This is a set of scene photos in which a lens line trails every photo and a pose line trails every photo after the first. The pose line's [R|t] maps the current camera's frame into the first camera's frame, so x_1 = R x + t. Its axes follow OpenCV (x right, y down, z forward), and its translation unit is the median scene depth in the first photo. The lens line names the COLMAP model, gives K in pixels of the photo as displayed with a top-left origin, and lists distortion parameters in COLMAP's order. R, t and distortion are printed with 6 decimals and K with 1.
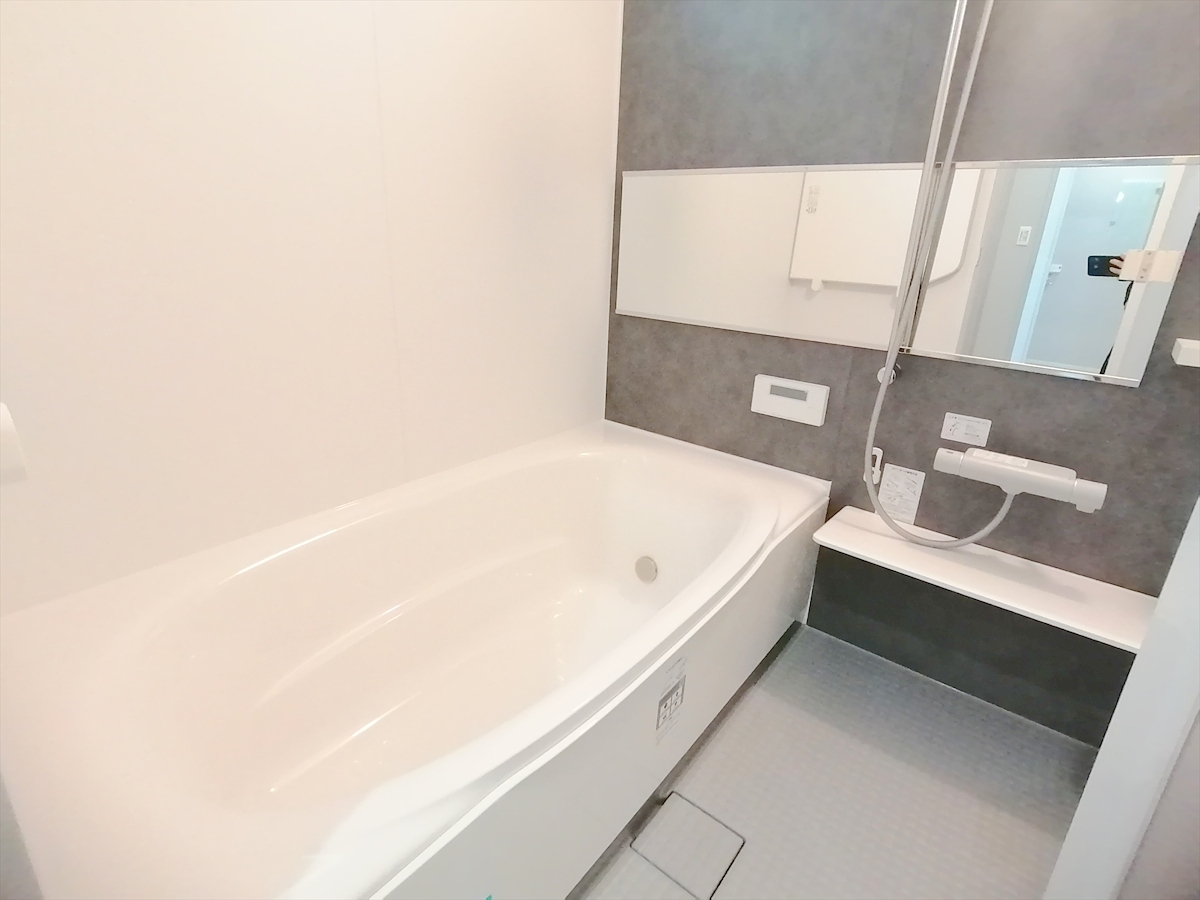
lens RADIAL K [[608.6, 0, 597.2], [0, 608.6, 441.5], [0, 0, 1]] dist [-0.014022, -0.000362]
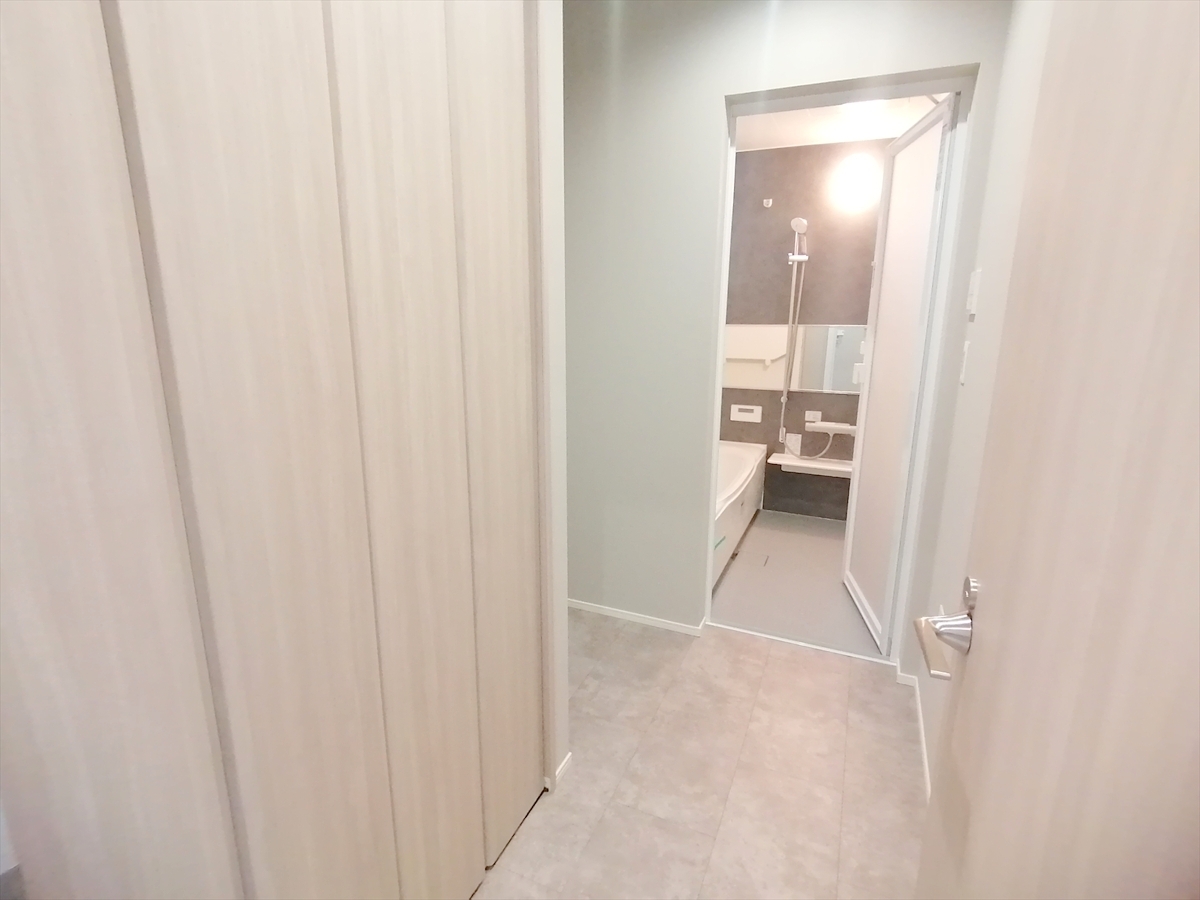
lens RADIAL K [[591.2, 0, 597.5], [0, 591.2, 449.0], [0, 0, 1]] dist [0.018948, -0.025068]
pose [[0.969674, -0.096656, 0.224476, -0.932655], [0.116395, 0.990260, -0.076404, 0.212127], [-0.214905, 0.100215, 0.971480, -1.349806]]
